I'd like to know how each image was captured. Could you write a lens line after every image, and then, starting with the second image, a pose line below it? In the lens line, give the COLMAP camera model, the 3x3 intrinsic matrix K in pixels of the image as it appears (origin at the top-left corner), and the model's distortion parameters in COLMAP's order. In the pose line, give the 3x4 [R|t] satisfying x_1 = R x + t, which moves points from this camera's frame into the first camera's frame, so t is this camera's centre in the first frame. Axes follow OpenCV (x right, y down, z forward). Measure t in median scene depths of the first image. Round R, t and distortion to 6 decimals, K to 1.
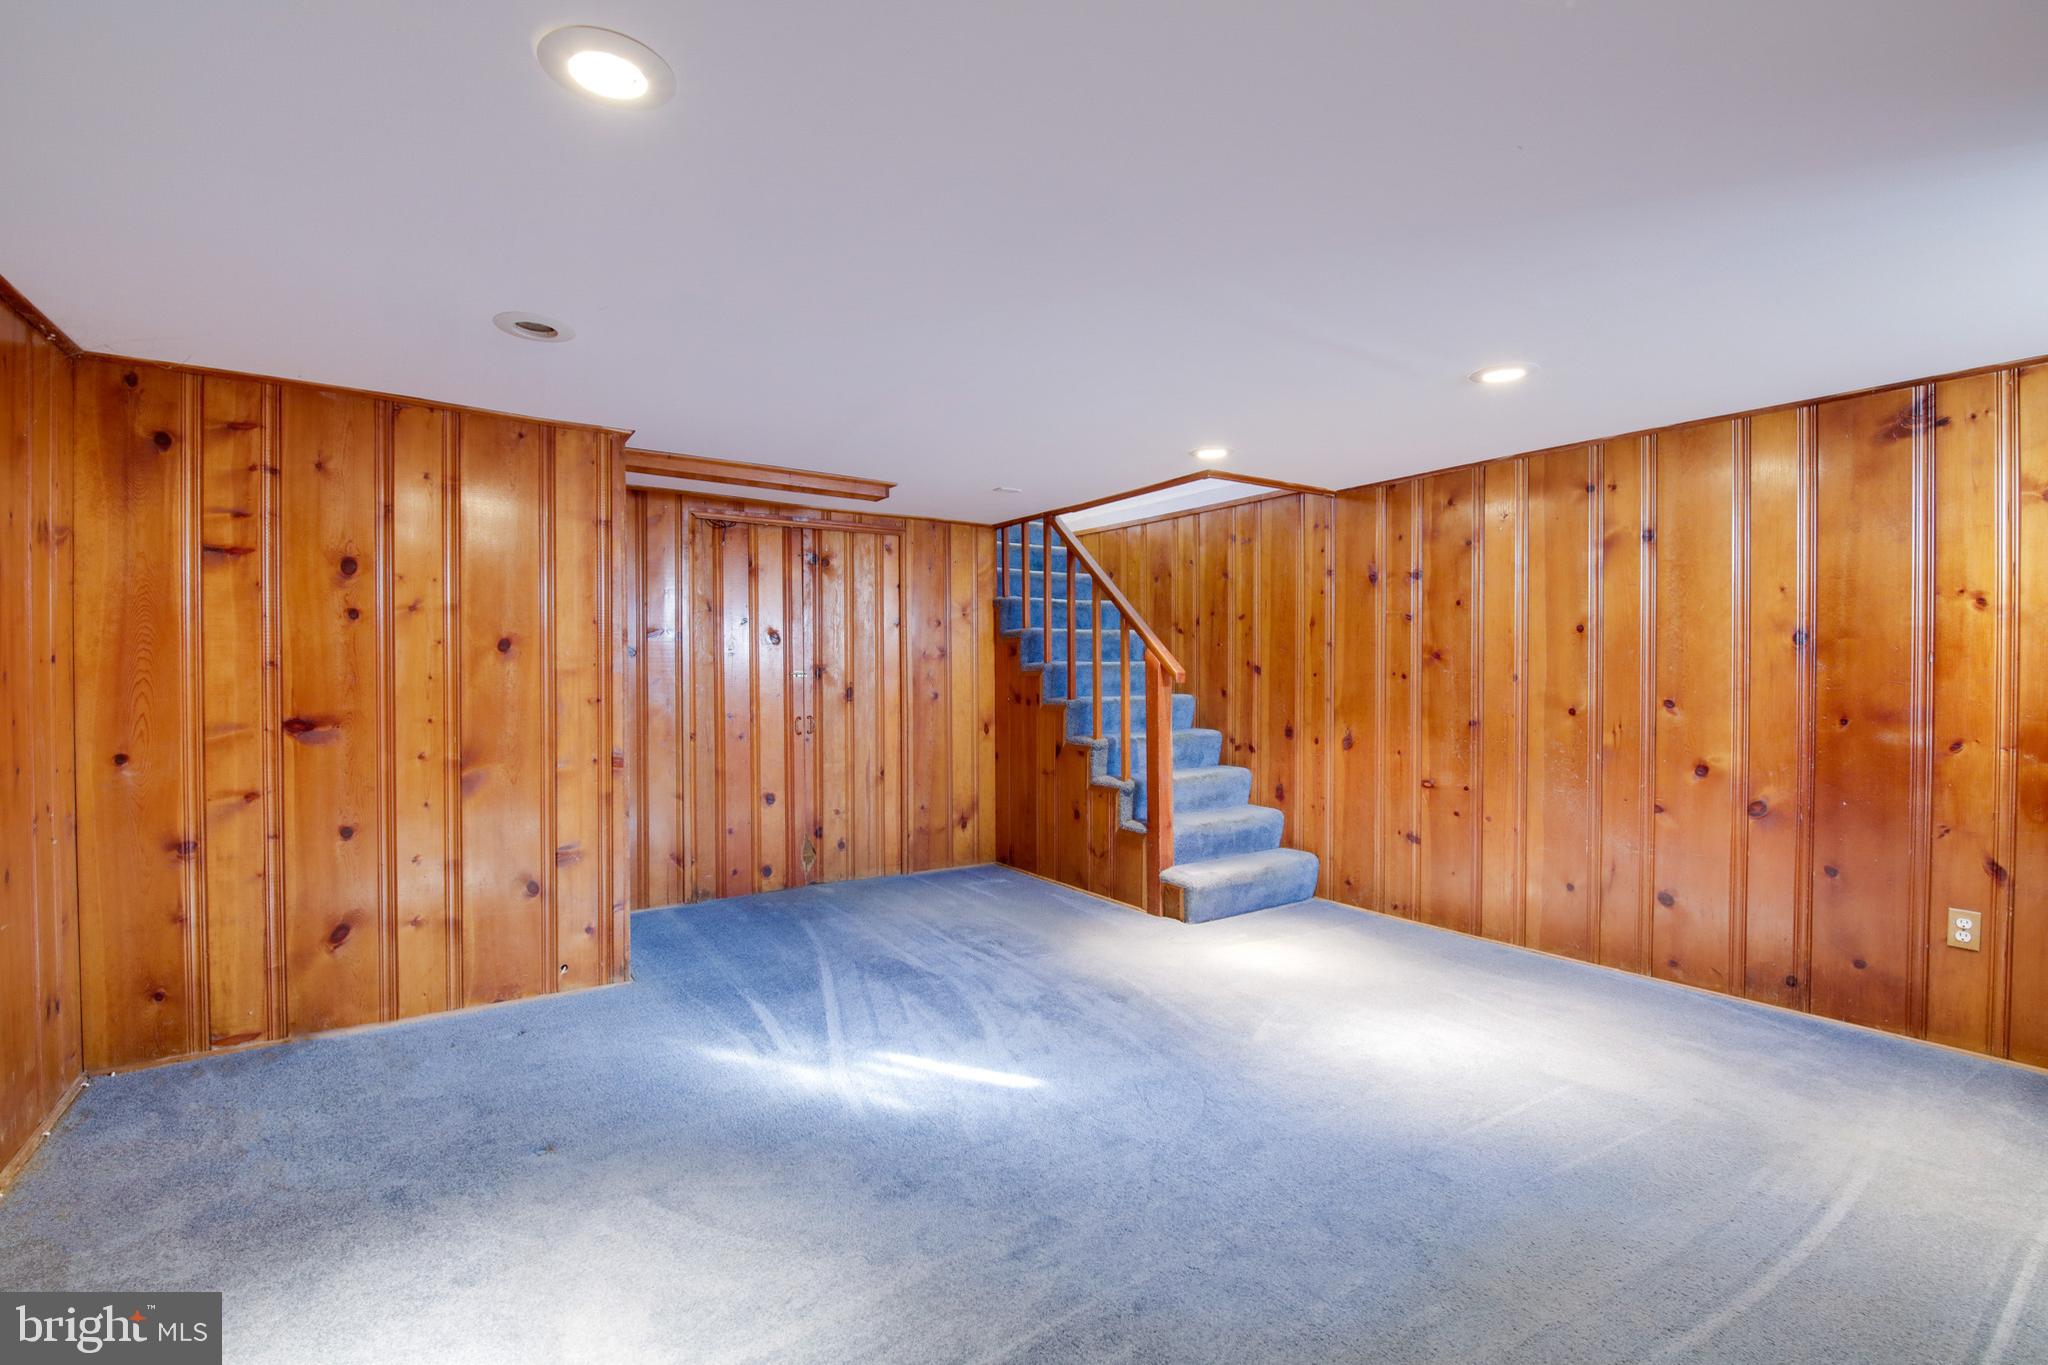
lens RADIAL K [[888.6, 0, 1019.7], [0, 888.6, 673.2], [0, 0, 1]] dist [0.000775, -0.010385]
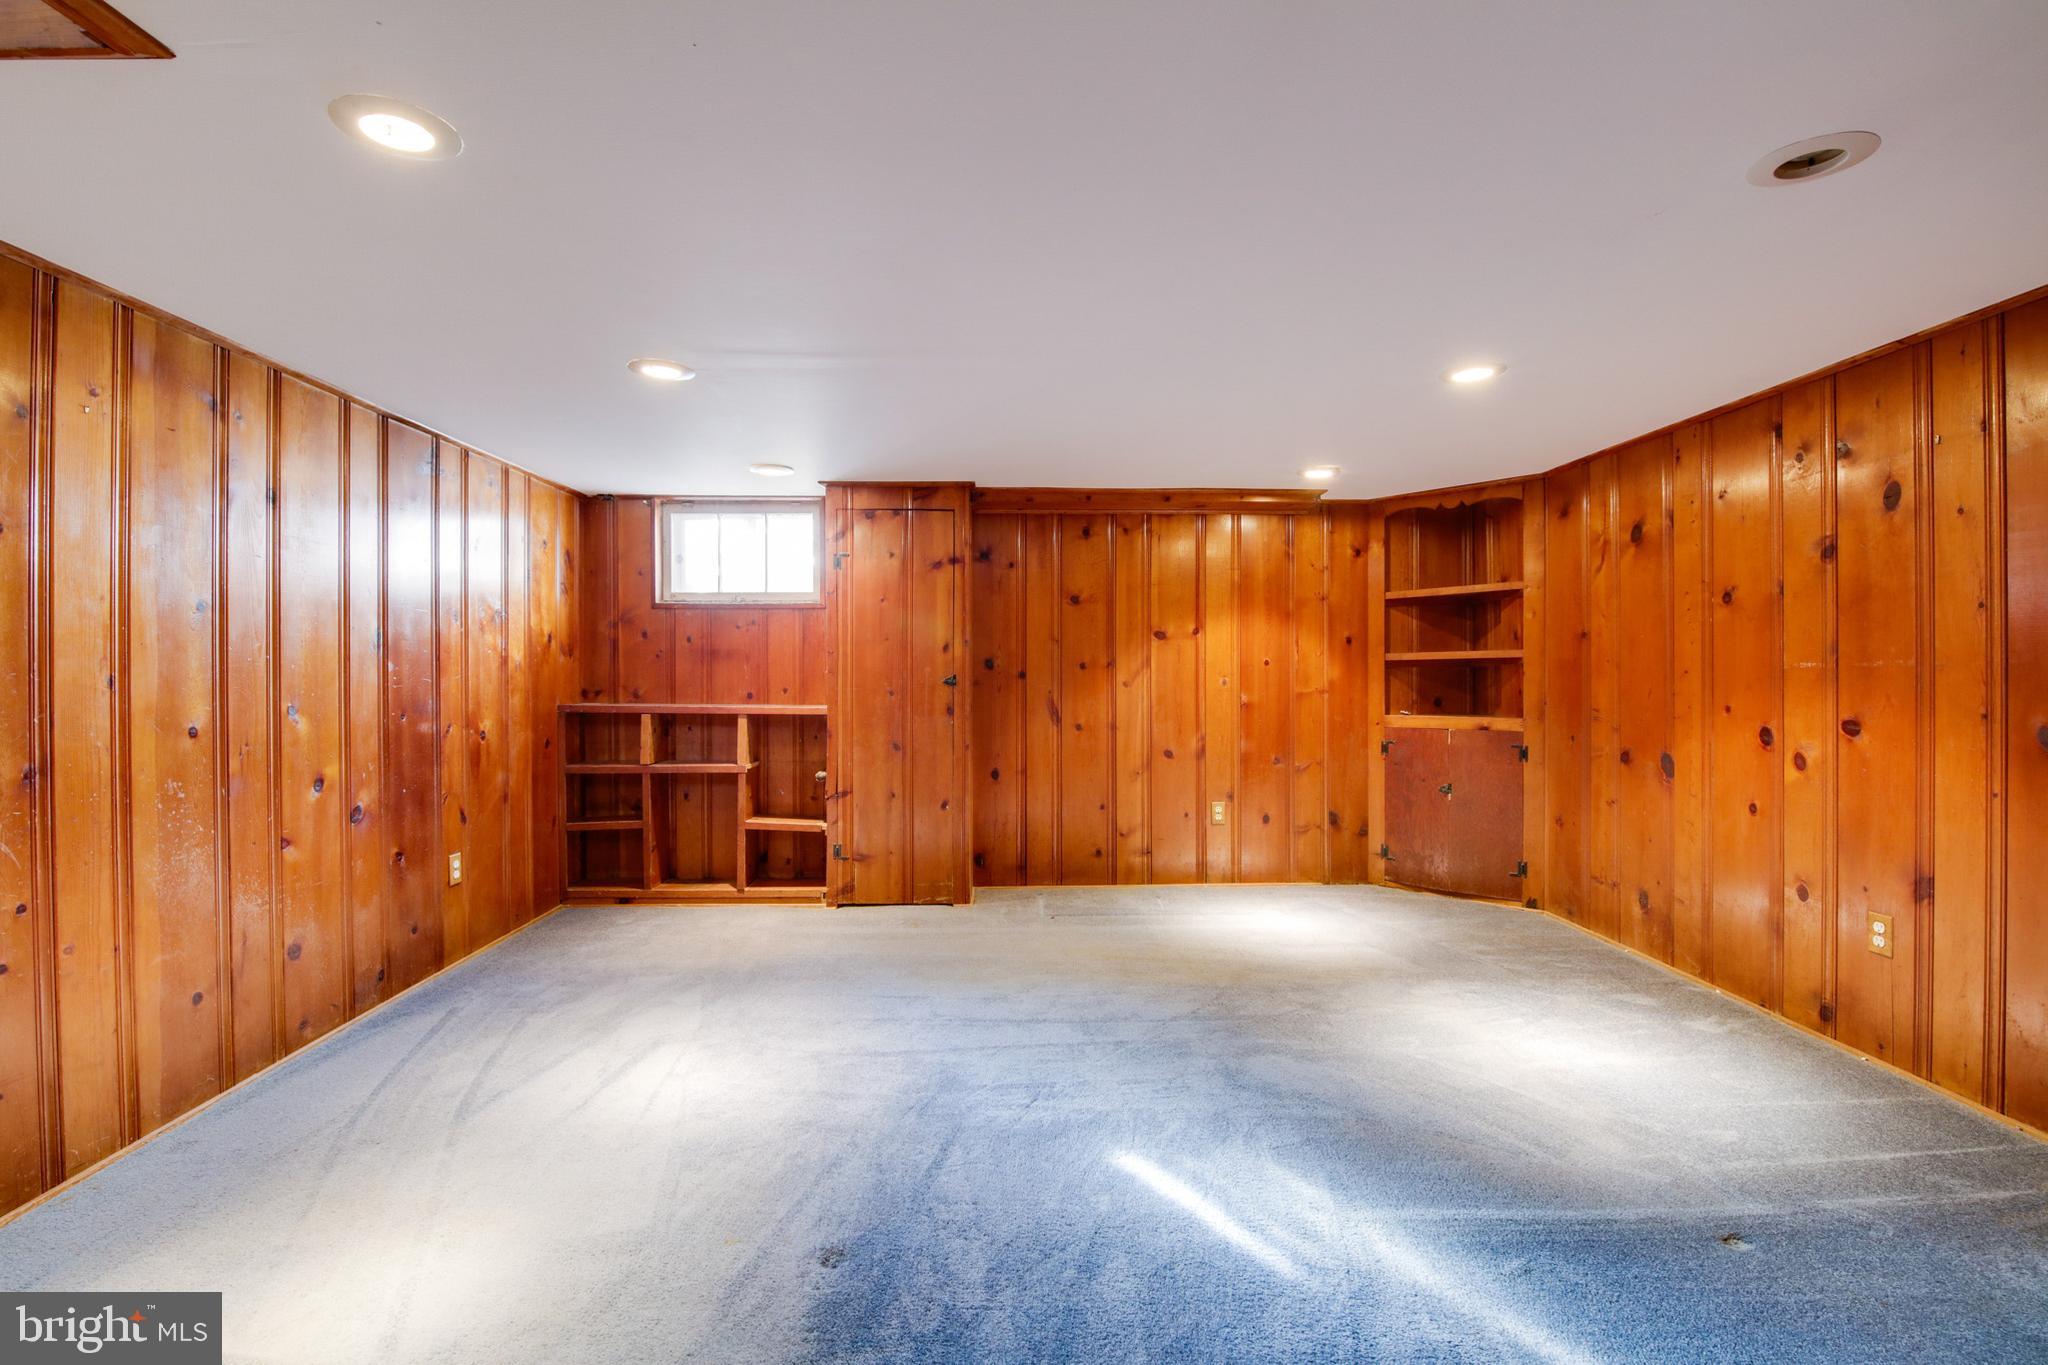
lens RADIAL K [[888.6, 0, 1019.7], [0, 888.6, 673.2], [0, 0, 1]] dist [0.000775, -0.010385]
pose [[-0.838028, 0.005459, 0.545600, -0.295134], [0.011366, 0.999908, 0.007455, 0.001589], [-0.545509, 0.012449, -0.838012, 1.424882]]
